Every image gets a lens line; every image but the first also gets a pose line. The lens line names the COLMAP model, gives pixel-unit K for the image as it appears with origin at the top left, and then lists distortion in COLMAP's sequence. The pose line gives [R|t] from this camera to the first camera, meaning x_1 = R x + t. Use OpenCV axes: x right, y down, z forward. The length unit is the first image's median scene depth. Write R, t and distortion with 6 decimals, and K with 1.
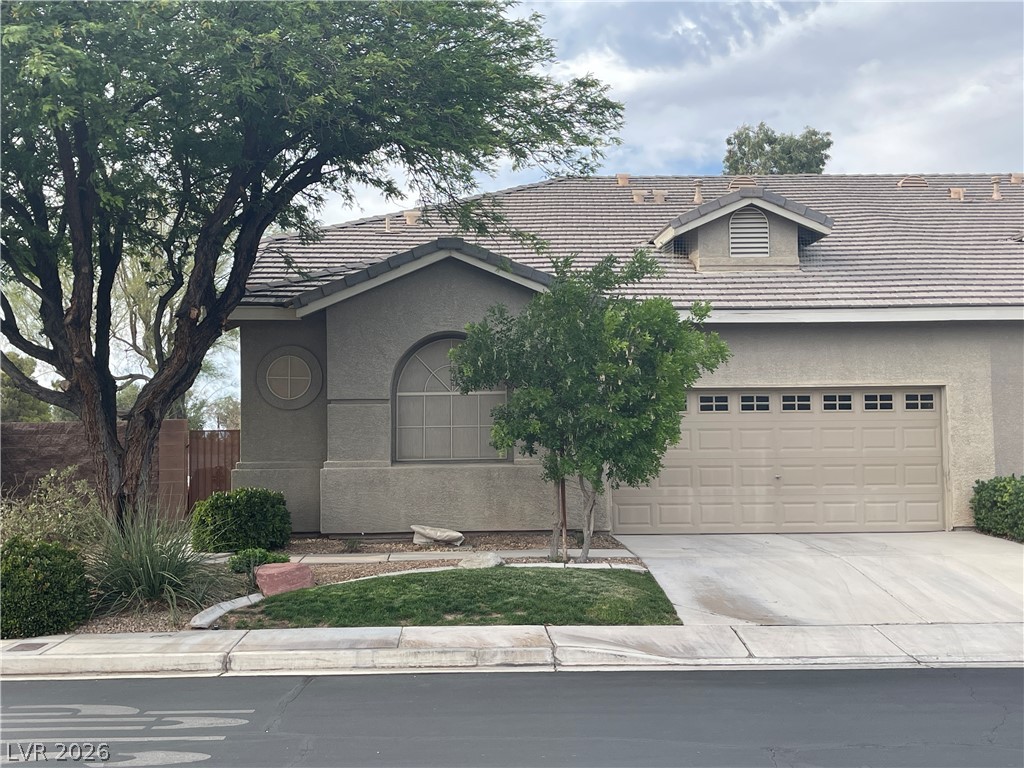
lens RADIAL K [[1268.3, 0, 512.0], [0, 1268.3, 384.0], [0, 0, 1]] dist [0.060284, -0.018032]
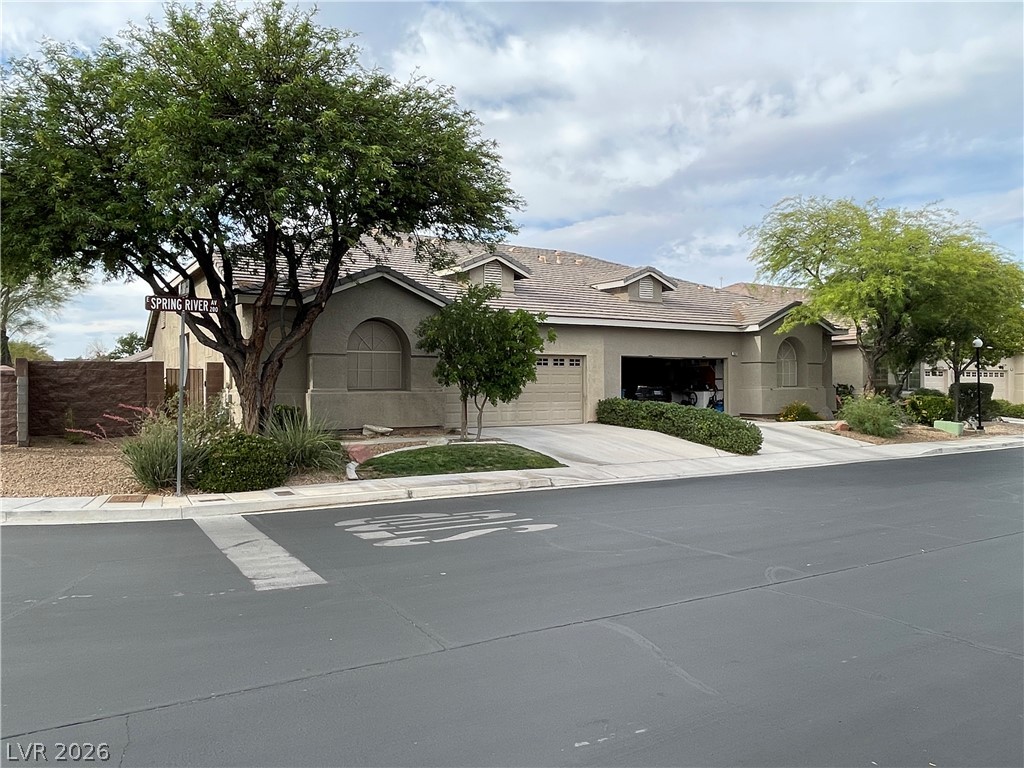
lens RADIAL K [[741.4, 0, 512.0], [0, 741.4, 384.0], [0, 0, 1]] dist [0.000419, 0.000076]
pose [[0.872798, 0.010503, 0.487968, -0.420434], [-0.035745, 0.998459, 0.042443, 0.001483], [-0.486770, -0.054486, 0.871829, -0.019445]]
